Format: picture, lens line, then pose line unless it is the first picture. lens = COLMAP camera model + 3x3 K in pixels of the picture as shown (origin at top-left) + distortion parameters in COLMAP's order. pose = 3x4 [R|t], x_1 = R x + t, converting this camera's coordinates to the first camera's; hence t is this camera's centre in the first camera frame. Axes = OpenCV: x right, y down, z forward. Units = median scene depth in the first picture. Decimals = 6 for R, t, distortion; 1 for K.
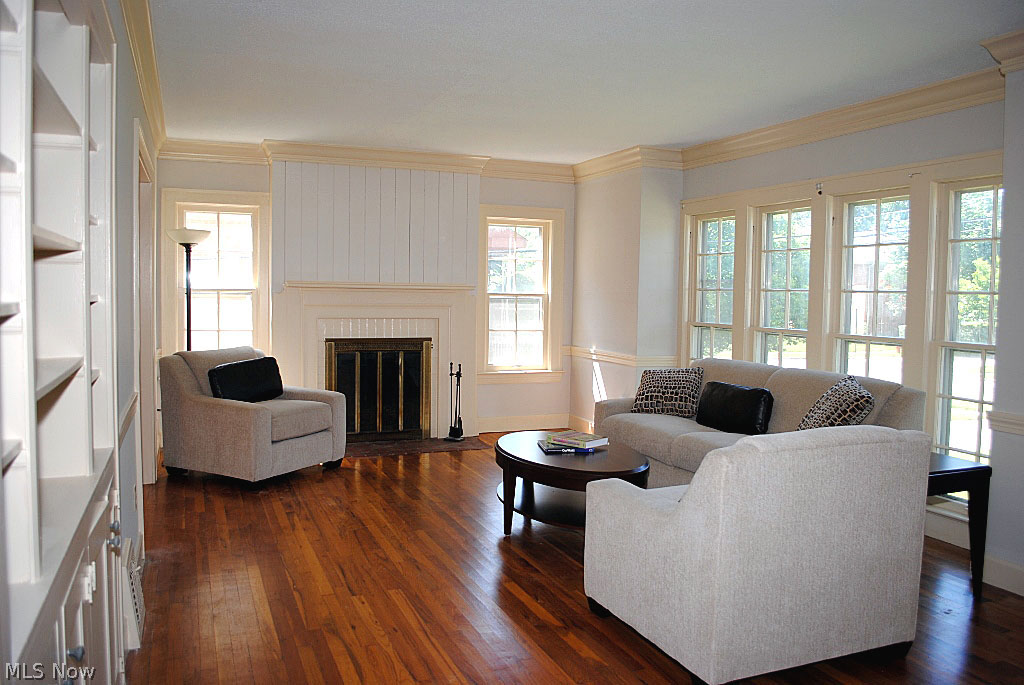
lens RADIAL K [[814.2, 0, 512.0], [0, 814.2, 342.5], [0, 0, 1]] dist [-0.082139, 0.001950]
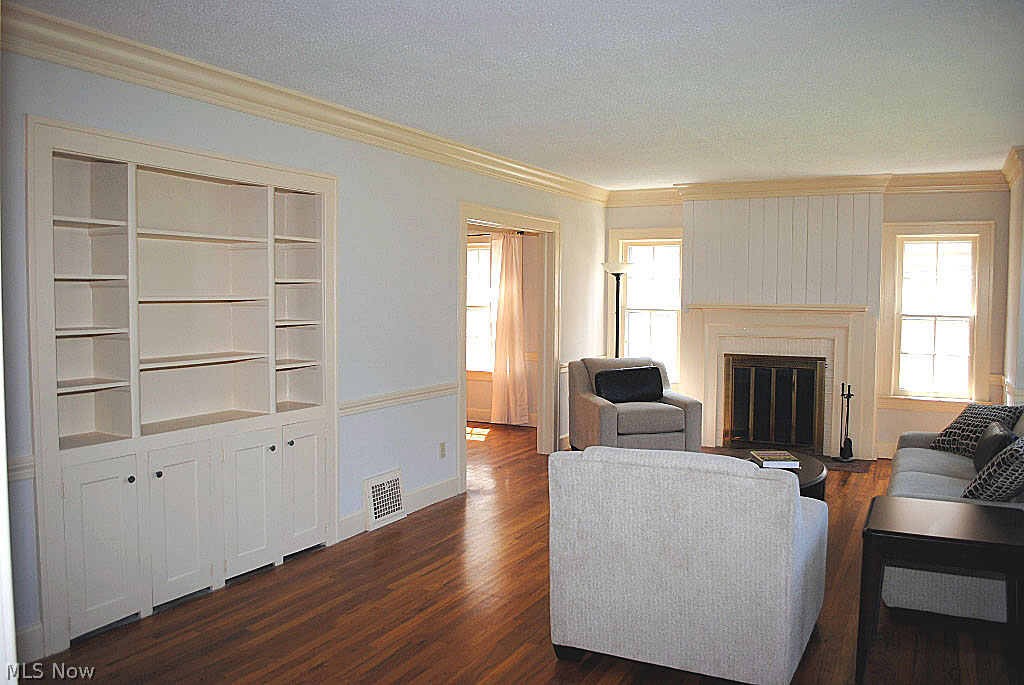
lens RADIAL K [[814.2, 0, 512.0], [0, 814.2, 342.5], [0, 0, 1]] dist [-0.082139, 0.001950]
pose [[0.644584, 0.033868, -0.763783, 0.420863], [-0.043421, 0.999028, 0.007655, -0.015566], [0.763299, 0.028230, 0.645428, 0.046663]]
